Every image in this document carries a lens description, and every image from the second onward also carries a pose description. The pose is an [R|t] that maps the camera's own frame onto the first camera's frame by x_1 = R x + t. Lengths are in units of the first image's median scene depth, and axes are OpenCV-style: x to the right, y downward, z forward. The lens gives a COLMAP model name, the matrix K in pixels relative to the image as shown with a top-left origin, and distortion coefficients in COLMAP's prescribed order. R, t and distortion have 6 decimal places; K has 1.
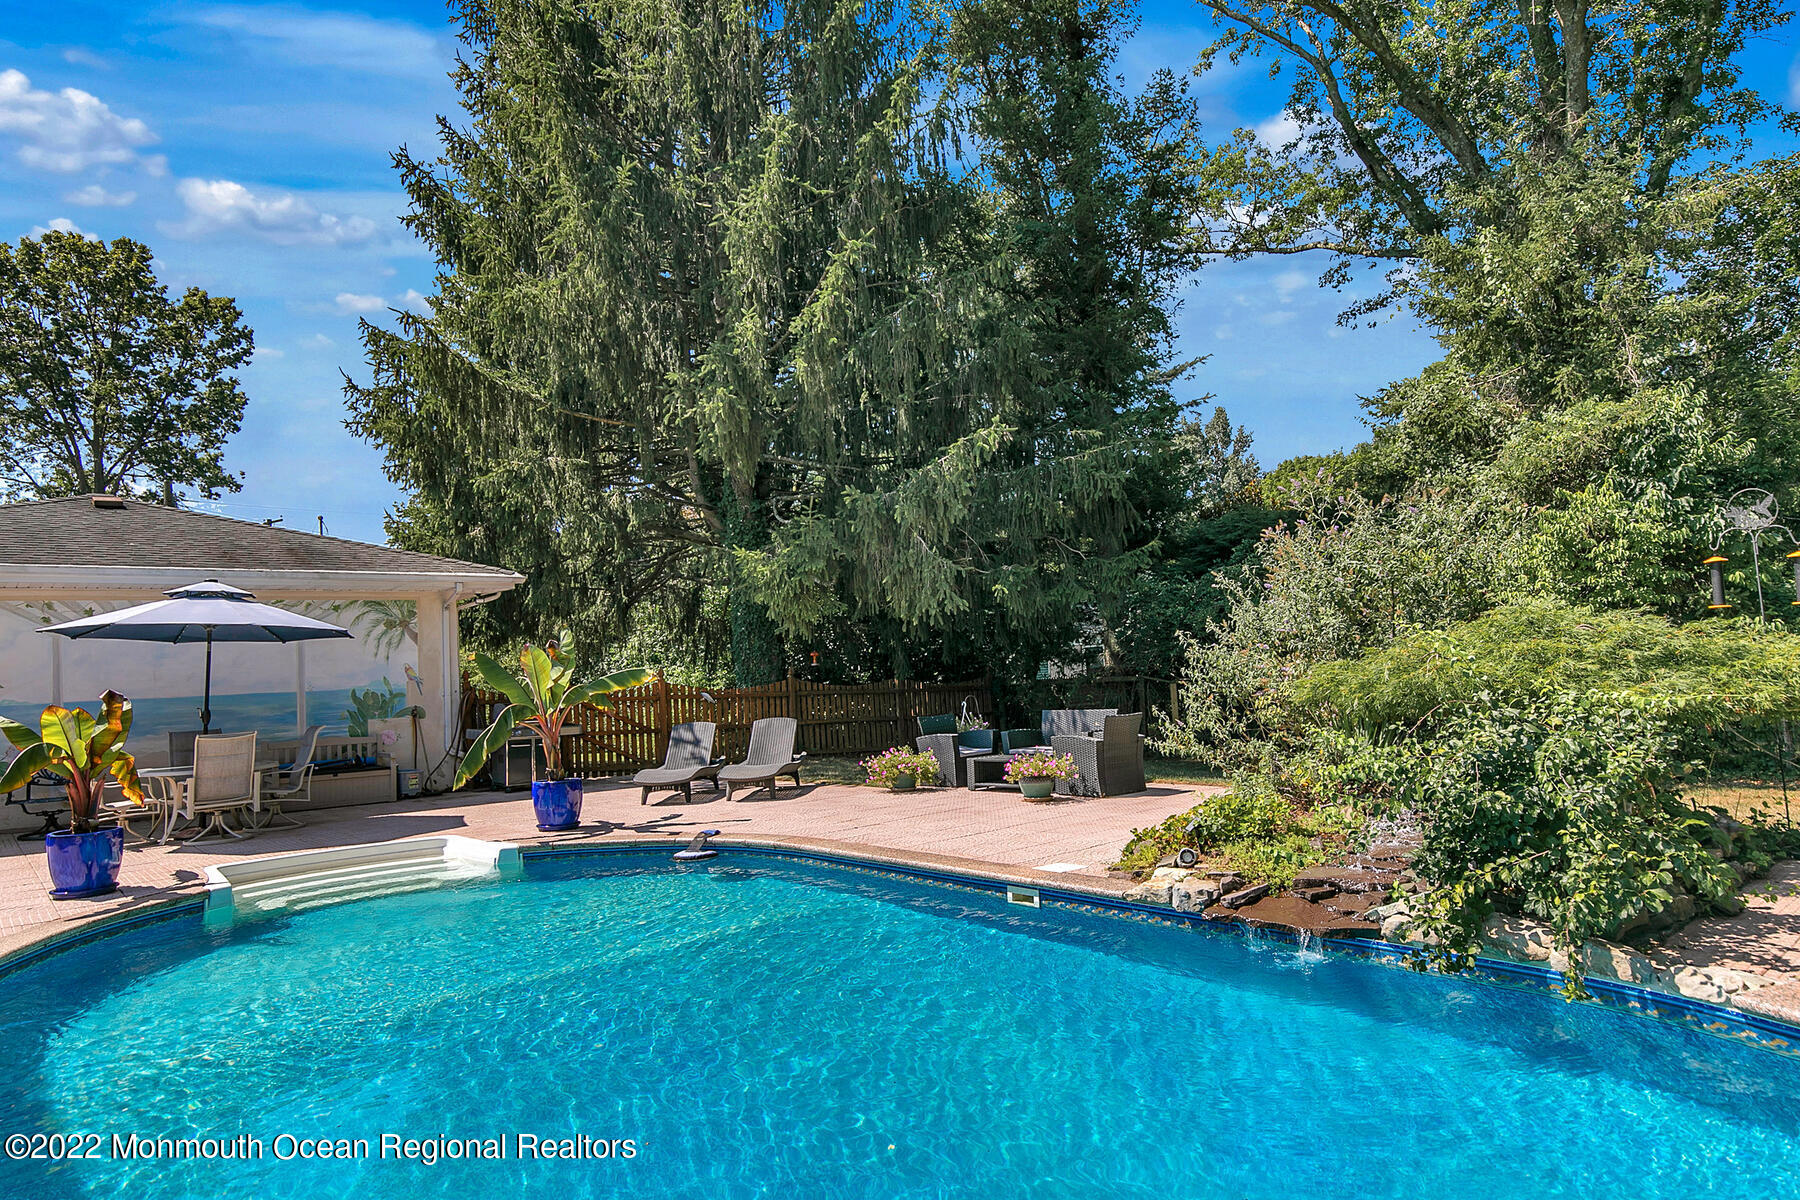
lens RADIAL K [[1099.3, 0, 895.2], [0, 1099.3, 610.3], [0, 0, 1]] dist [-0.004177, 0.001933]
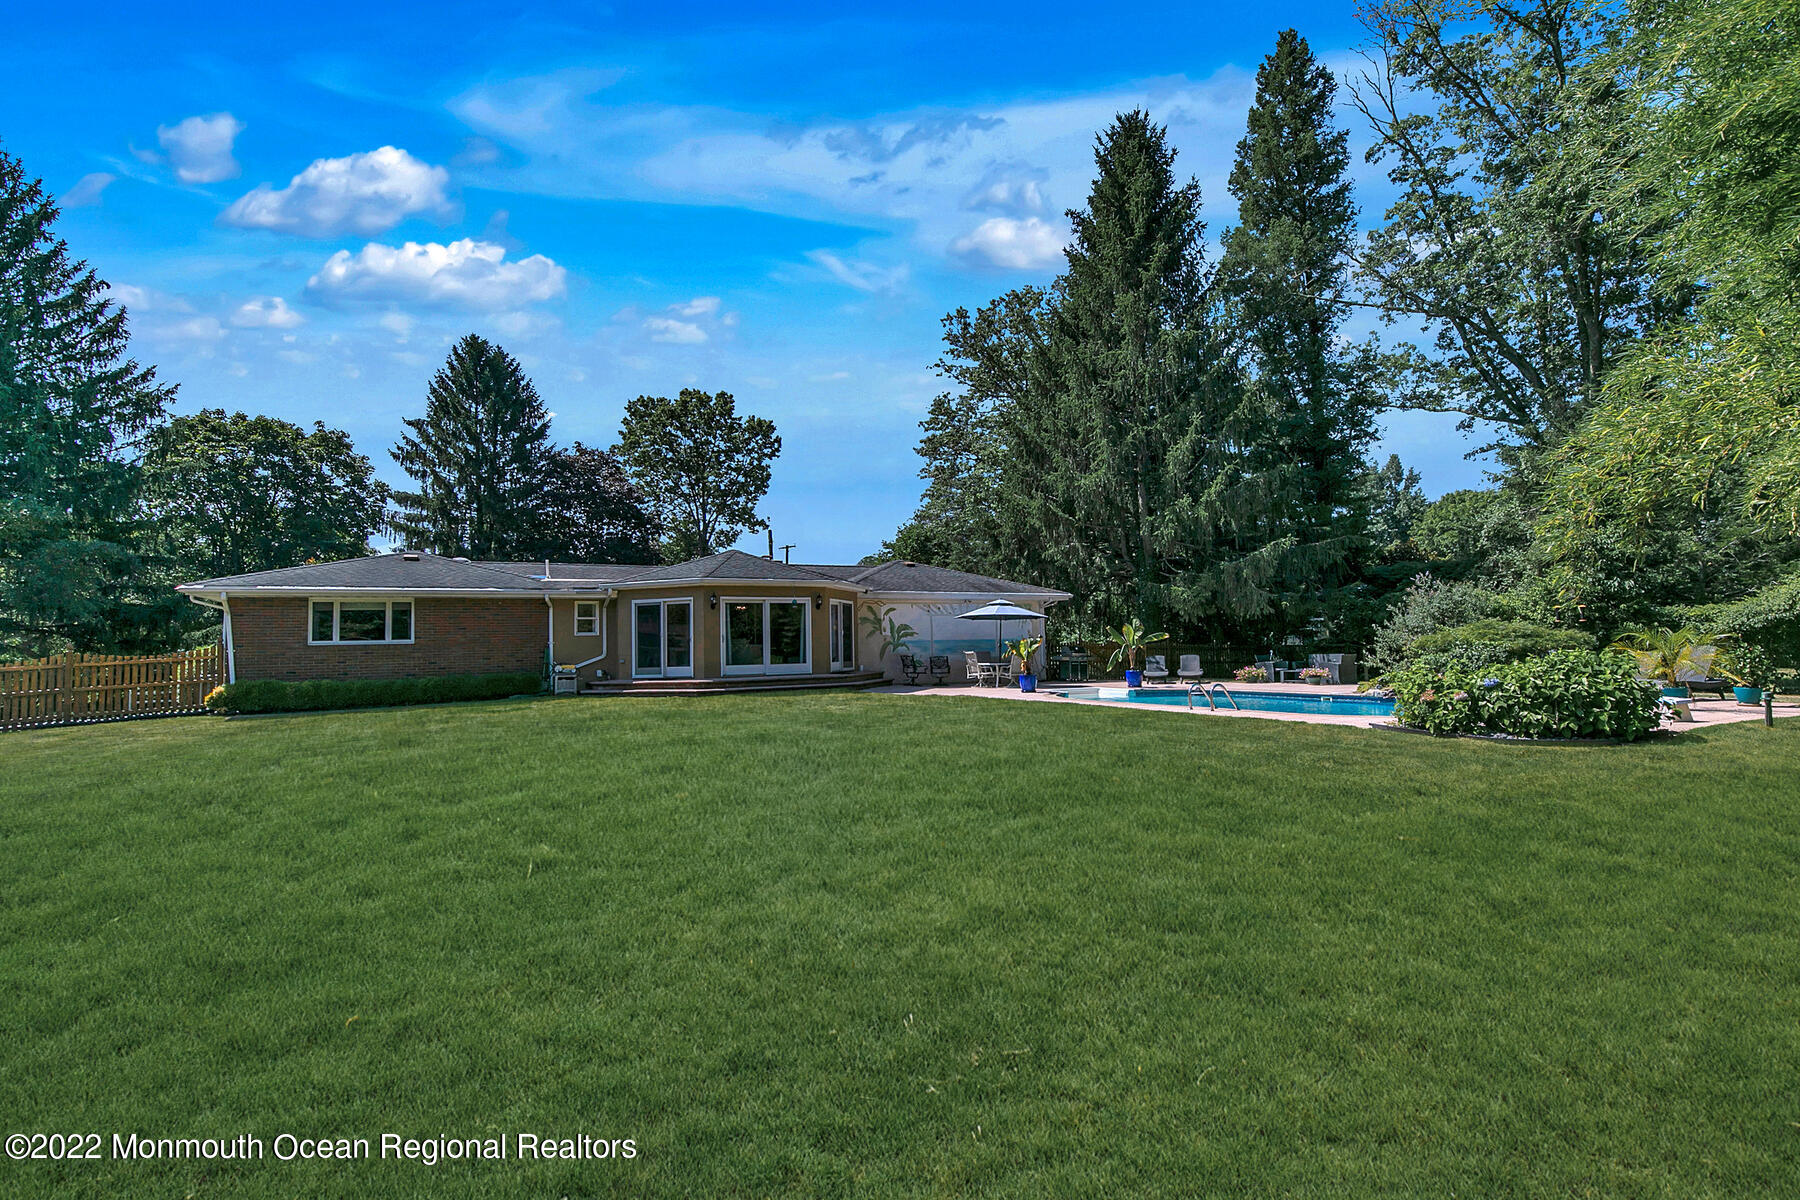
lens RADIAL K [[833.3, 0, 897.2], [0, 833.3, 598.8], [0, 0, 1]] dist [0.005977, -0.000713]
pose [[0.969392, 0.013128, -0.245169, -0.297935], [-0.011803, 0.999907, 0.006873, -0.034137], [0.245236, -0.003769, 0.969456, -1.020112]]
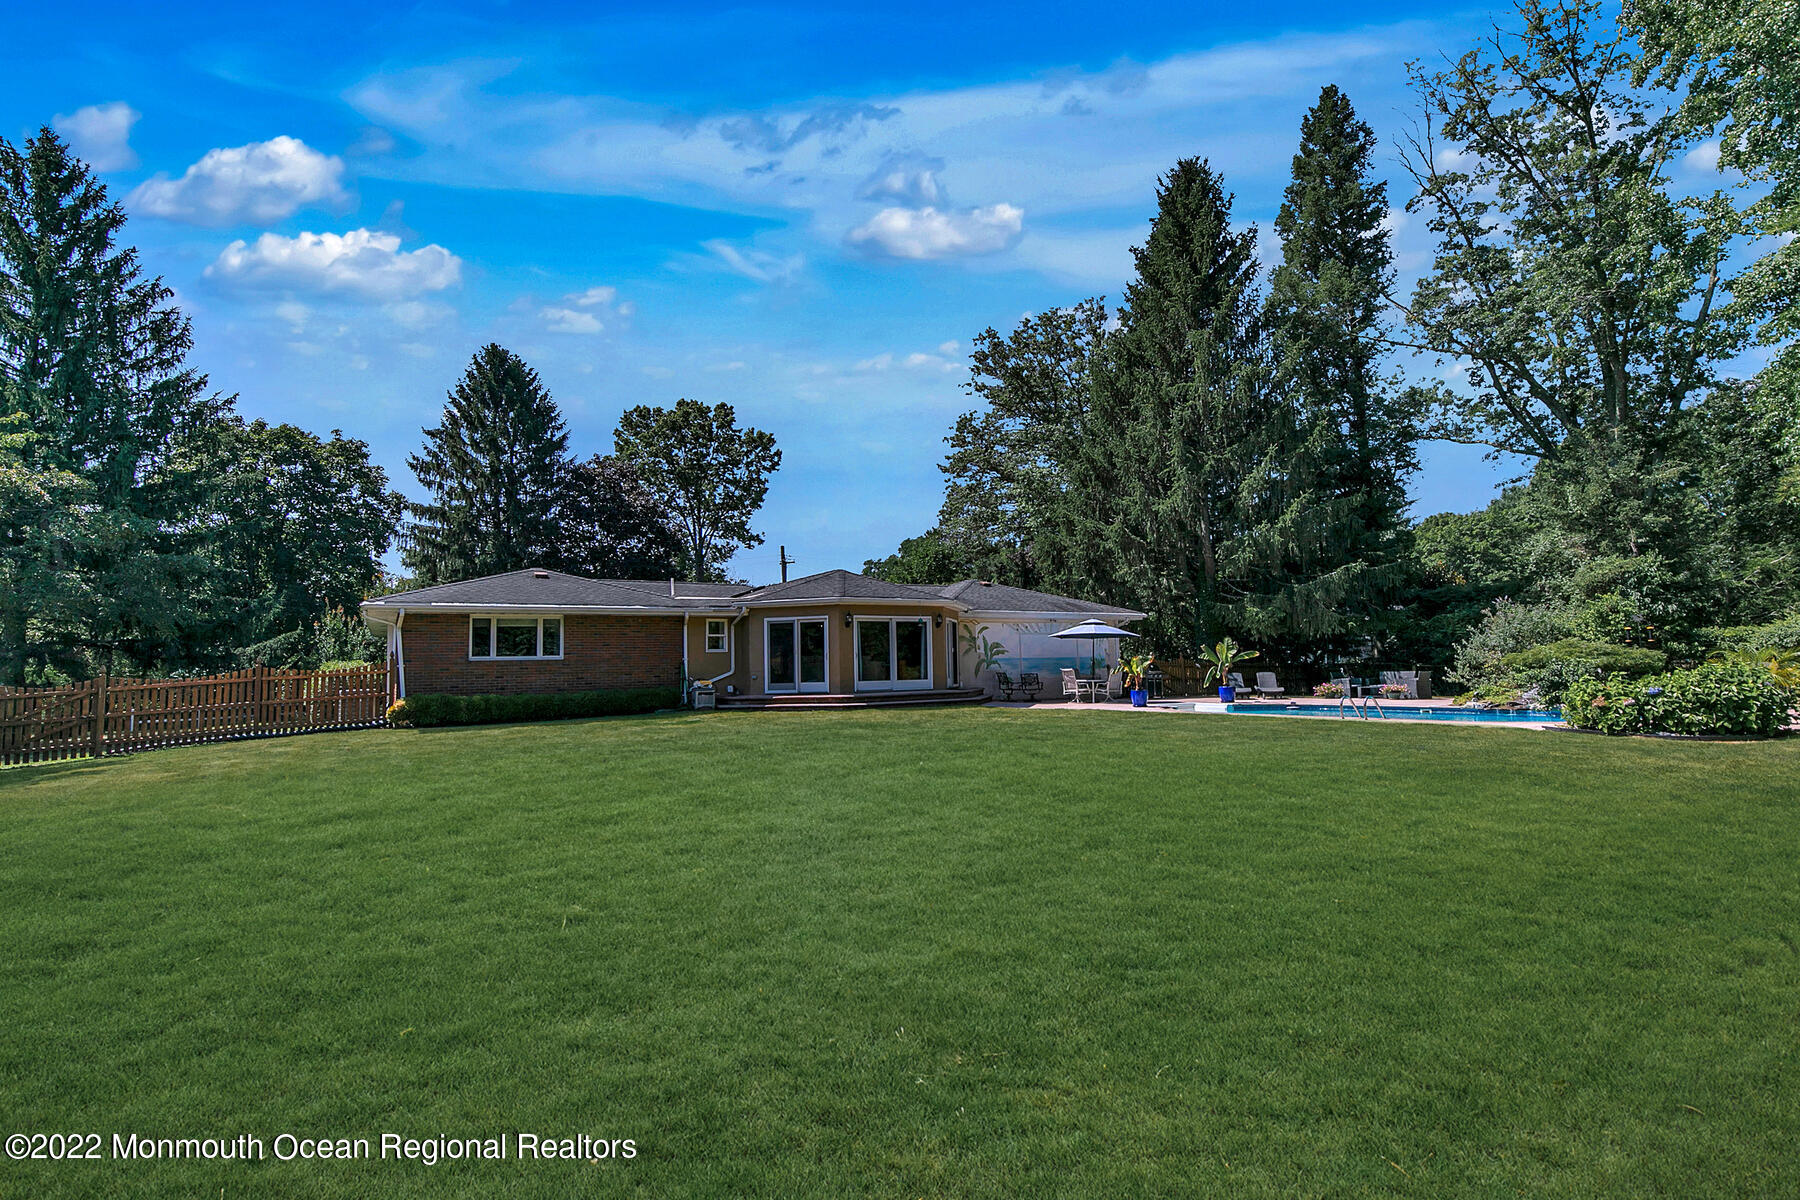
lens RADIAL K [[879.1, 0, 899.9], [0, 879.1, 593.7], [0, 0, 1]] dist [-0.000436, -0.000066]
pose [[0.982971, 0.013340, -0.183278, -0.600199], [-0.017313, 0.999648, -0.020095, -0.032244], [0.182946, 0.022926, 0.982856, -1.260147]]
